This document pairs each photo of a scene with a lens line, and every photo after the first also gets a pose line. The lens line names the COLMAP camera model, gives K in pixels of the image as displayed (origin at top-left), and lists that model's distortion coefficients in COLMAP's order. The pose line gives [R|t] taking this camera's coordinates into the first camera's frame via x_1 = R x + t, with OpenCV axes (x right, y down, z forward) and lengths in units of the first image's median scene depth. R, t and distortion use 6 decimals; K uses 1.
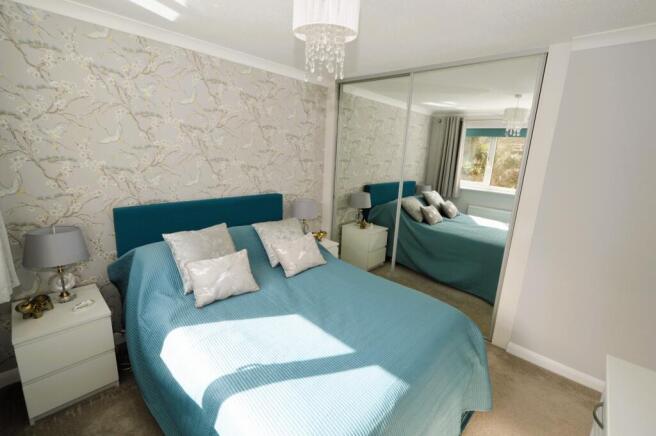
lens RADIAL K [[289.9, 0, 332.0], [0, 289.9, 215.6], [0, 0, 1]] dist [0.000008, -0.003157]
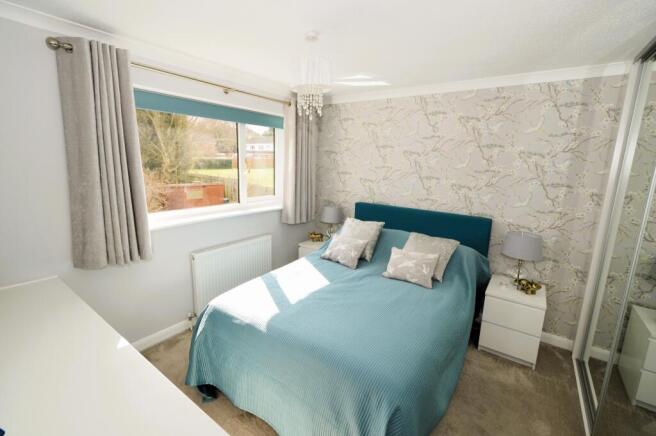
lens RADIAL K [[289.9, 0, 331.8], [0, 289.9, 216.8], [0, 0, 1]] dist [0.000008, -0.003157]
pose [[0.129926, 0.139839, -0.981613, 0.775825], [-0.248082, 0.963101, 0.104366, -0.067066], [0.959987, 0.229960, 0.159823, 0.486414]]
